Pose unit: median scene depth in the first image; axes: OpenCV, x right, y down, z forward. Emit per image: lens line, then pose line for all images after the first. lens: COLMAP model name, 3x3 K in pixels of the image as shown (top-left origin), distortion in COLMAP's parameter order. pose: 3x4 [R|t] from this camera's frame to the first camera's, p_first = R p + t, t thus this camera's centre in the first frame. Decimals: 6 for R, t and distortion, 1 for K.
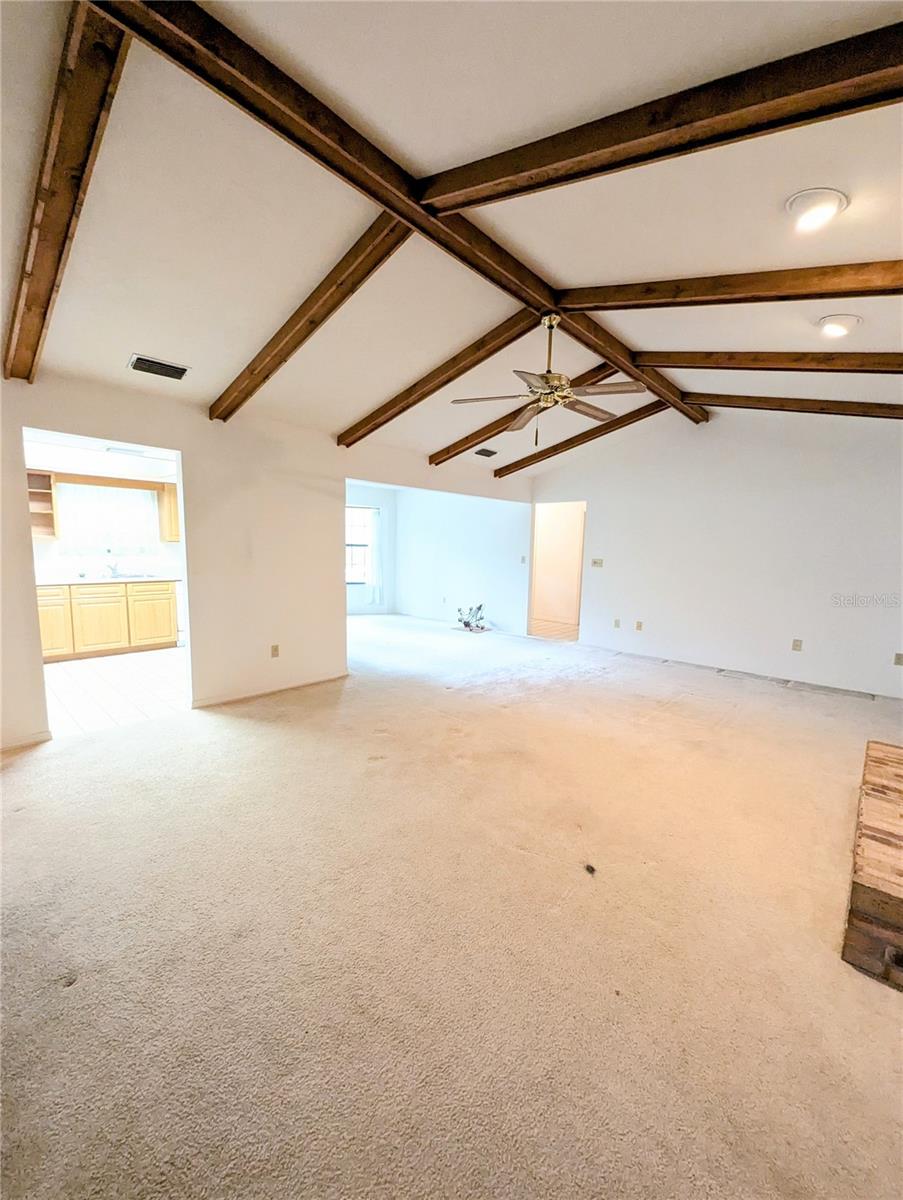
lens RADIAL K [[475.3, 0, 454.2], [0, 475.3, 607.1], [0, 0, 1]] dist [0.001504, -0.000904]
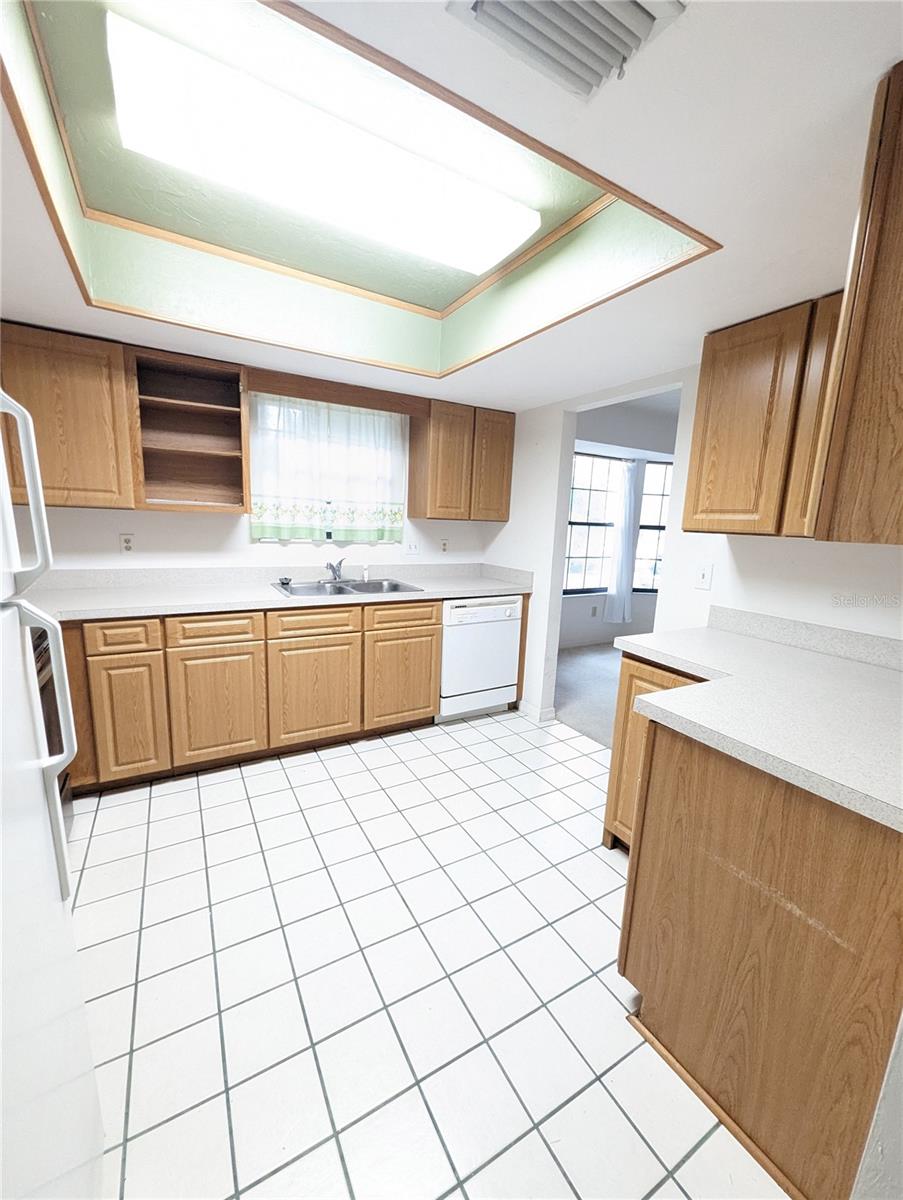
lens RADIAL K [[475.3, 0, 452.8], [0, 475.3, 607.0], [0, 0, 1]] dist [0.001504, -0.000904]
pose [[0.956999, 0.069889, -0.281547, -0.467358], [-0.055600, 0.996742, 0.058434, -0.082154], [0.284713, -0.040267, 0.957767, 0.563535]]
